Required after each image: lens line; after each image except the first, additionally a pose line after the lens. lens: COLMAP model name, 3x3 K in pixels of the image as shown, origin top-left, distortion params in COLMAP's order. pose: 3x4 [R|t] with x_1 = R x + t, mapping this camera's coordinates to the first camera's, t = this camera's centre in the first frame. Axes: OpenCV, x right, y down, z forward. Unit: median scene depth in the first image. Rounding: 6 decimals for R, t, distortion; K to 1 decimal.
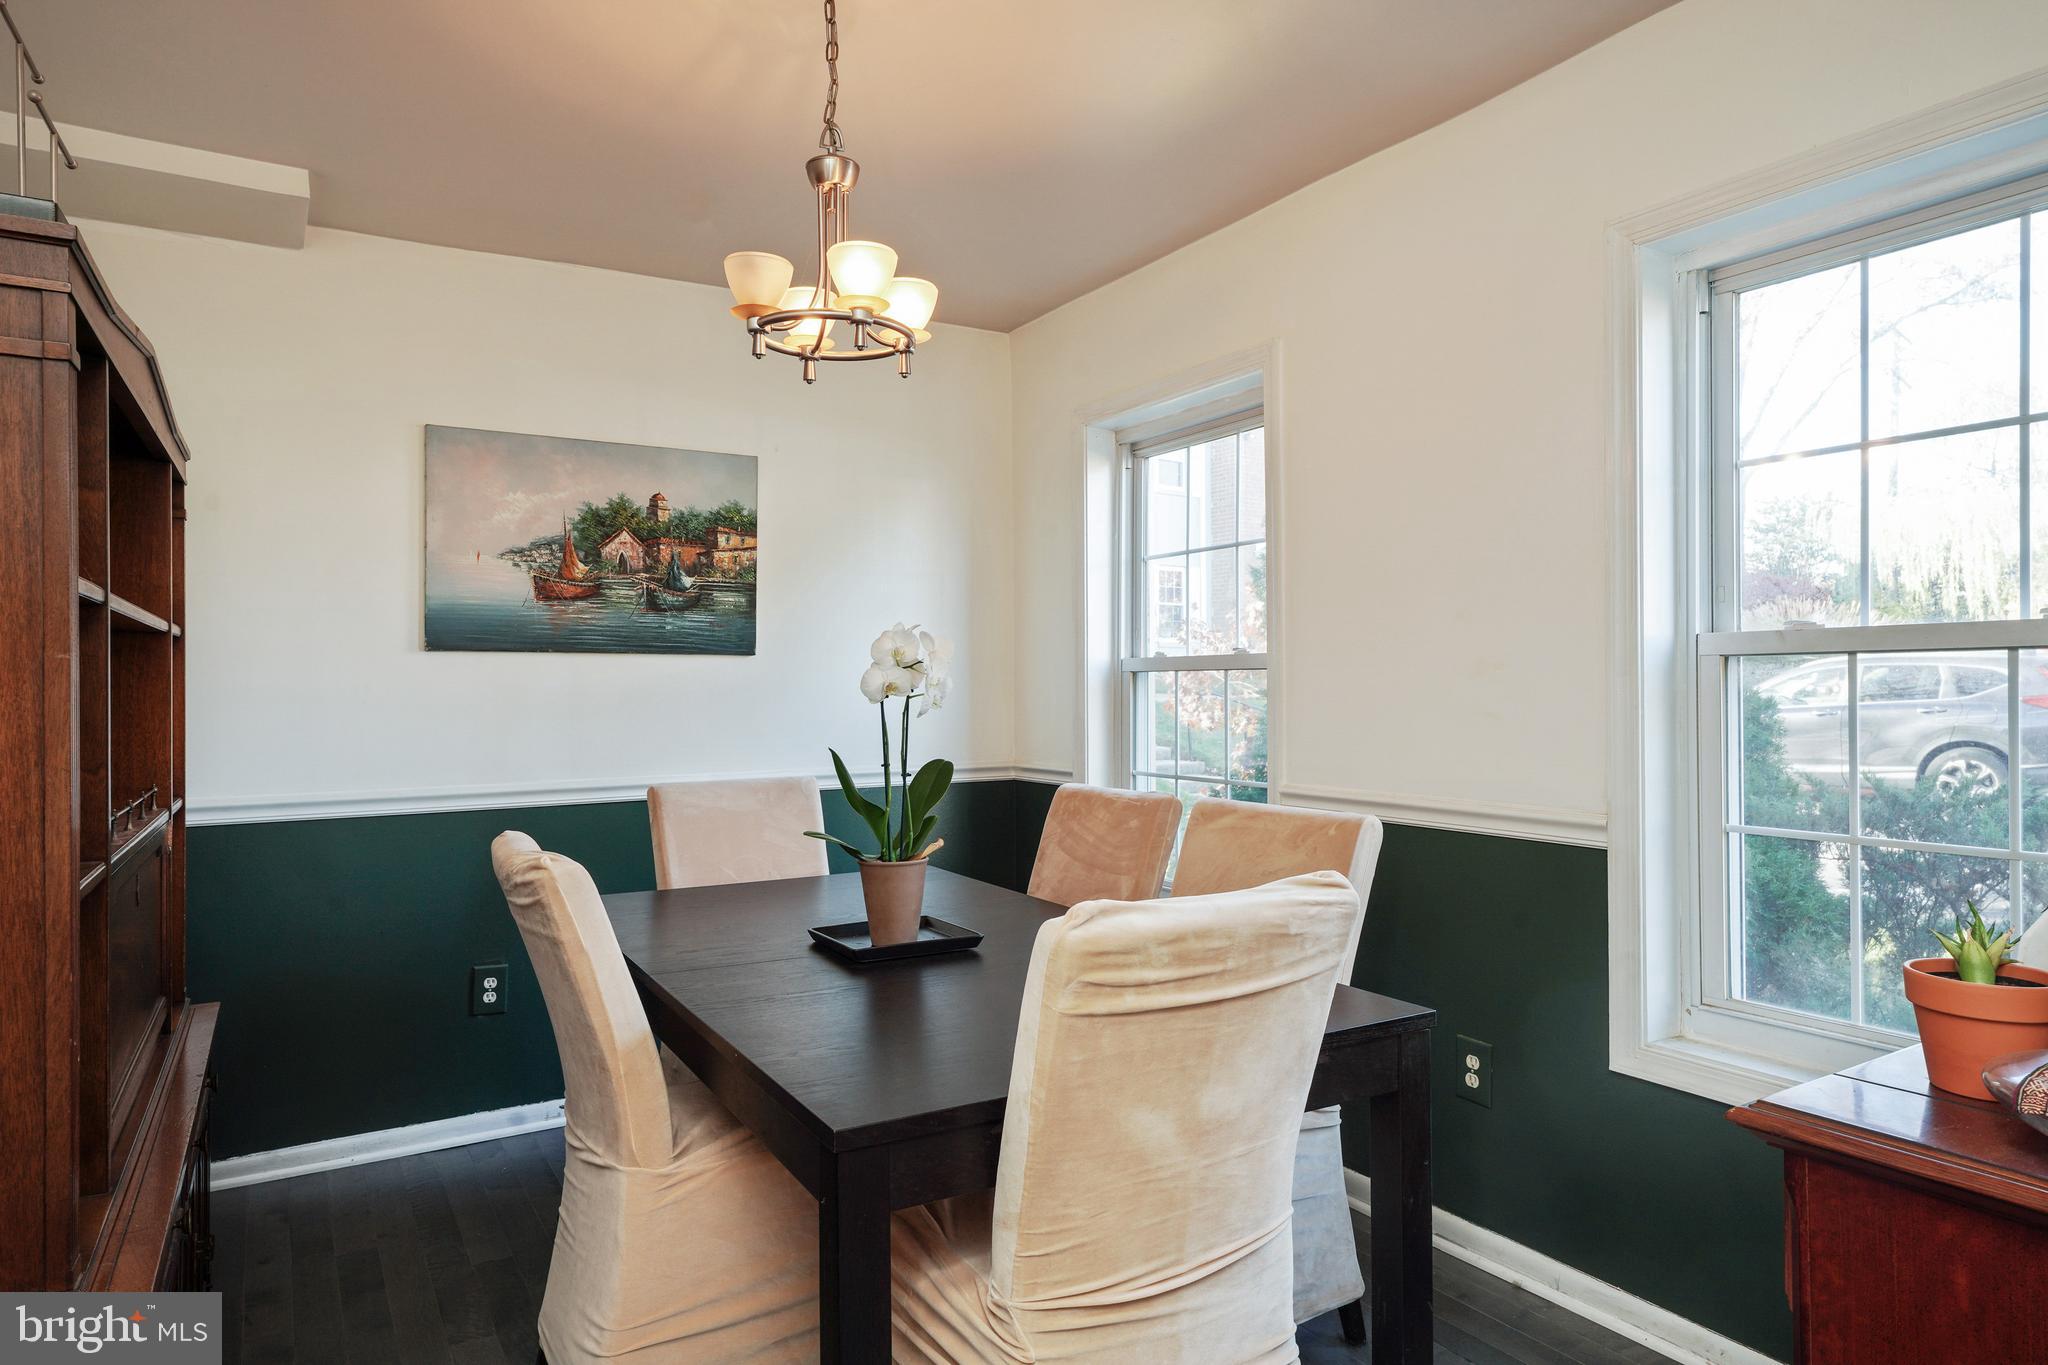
lens RADIAL K [[1239.4, 0, 1024.0], [0, 1239.4, 682.5], [0, 0, 1]] dist [0.025108, -0.000272]
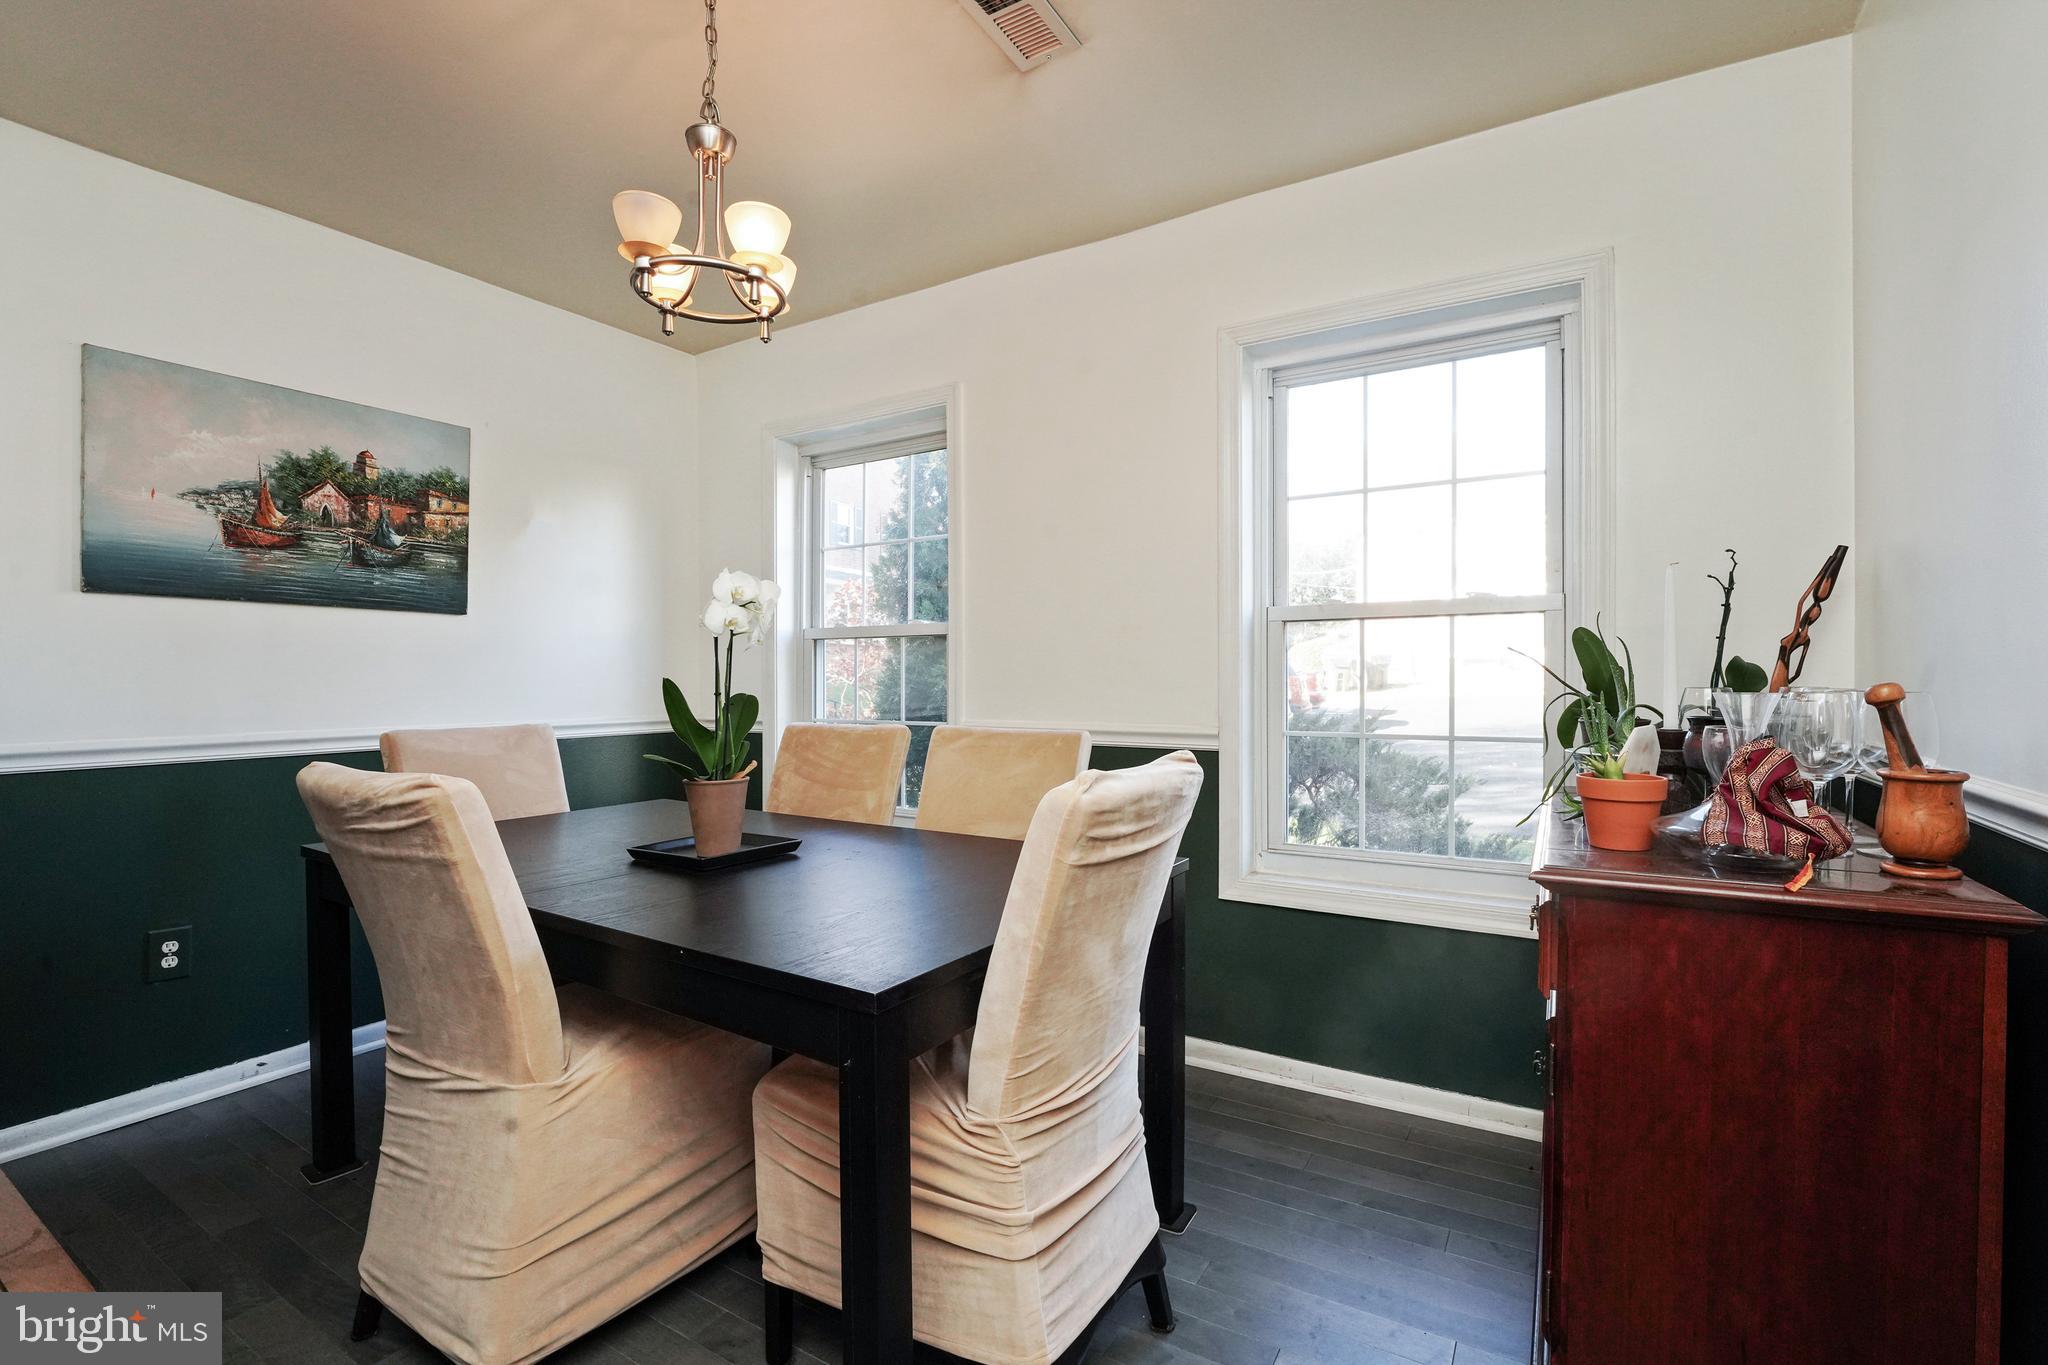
lens RADIAL K [[914.6, 0, 1024.0], [0, 914.6, 682.5], [0, 0, 1]] dist [-0.014750, 0.000311]
pose [[0.891444, 0.001792, 0.453127, -0.155703], [-0.003762, 0.999987, 0.003446, 0.034551], [-0.453115, -0.004777, 0.891440, 0.094530]]
